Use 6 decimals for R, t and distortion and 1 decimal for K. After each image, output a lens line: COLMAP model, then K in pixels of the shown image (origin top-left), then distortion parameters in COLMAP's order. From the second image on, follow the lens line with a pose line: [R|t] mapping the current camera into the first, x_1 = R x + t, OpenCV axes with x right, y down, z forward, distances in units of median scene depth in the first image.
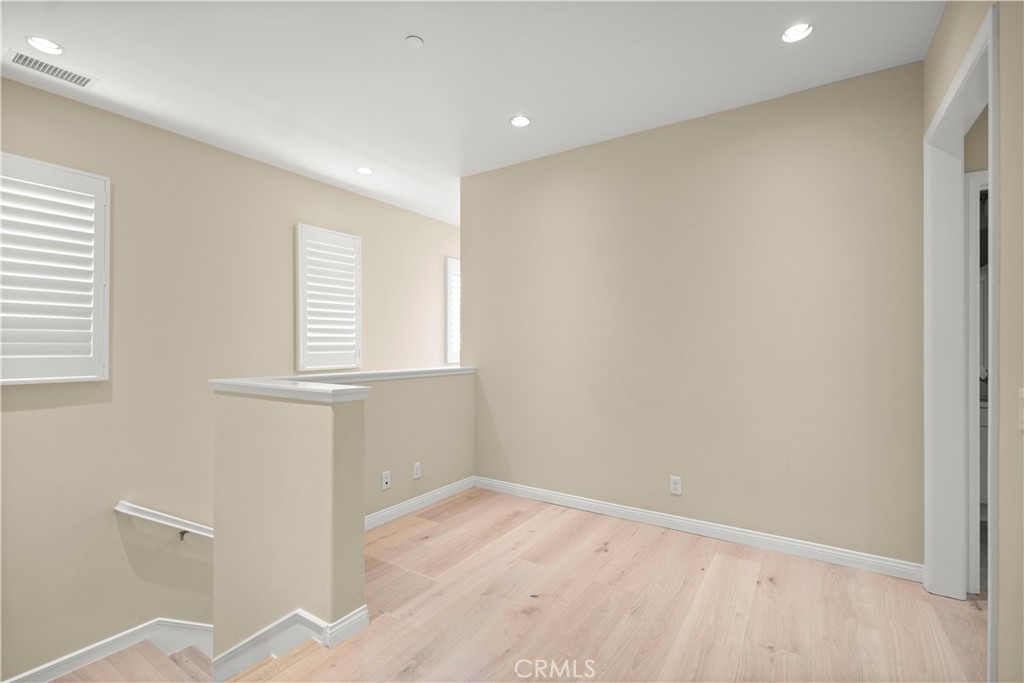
lens RADIAL K [[455.6, 0, 512.0], [0, 455.6, 341.5], [0, 0, 1]] dist [0.006635, -0.001040]
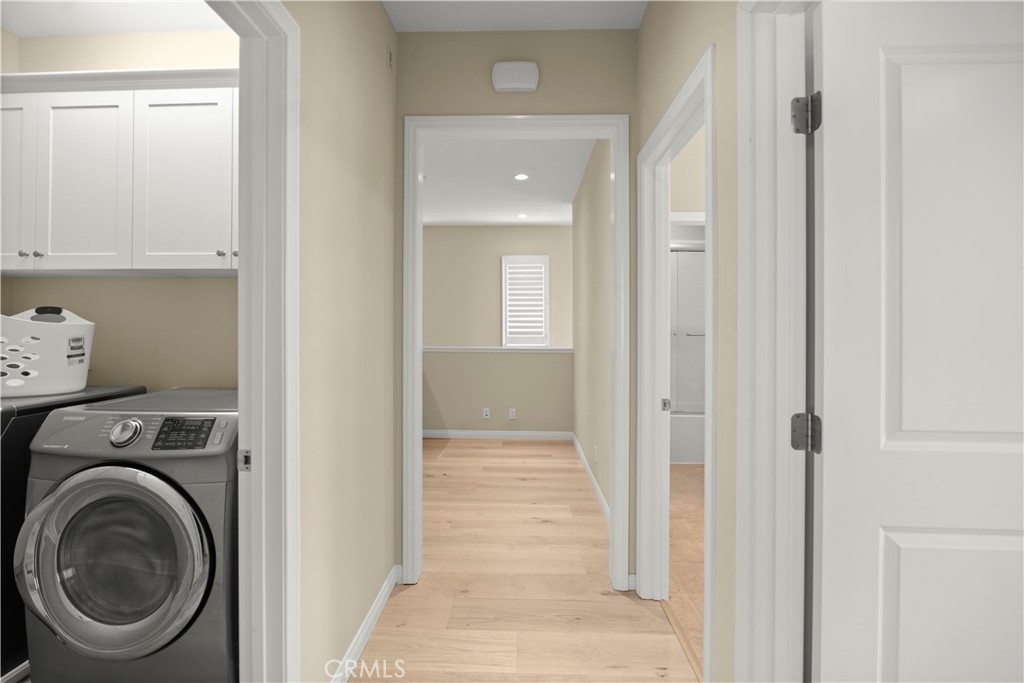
lens RADIAL K [[464.8, 0, 511.7], [0, 464.8, 327.2], [0, 0, 1]] dist [0.000718, 0.000059]
pose [[0.531729, -0.002065, -0.846912, 1.111330], [0.005643, 0.999983, 0.001105, -0.009003], [0.846896, -0.005367, 0.531732, 0.171289]]
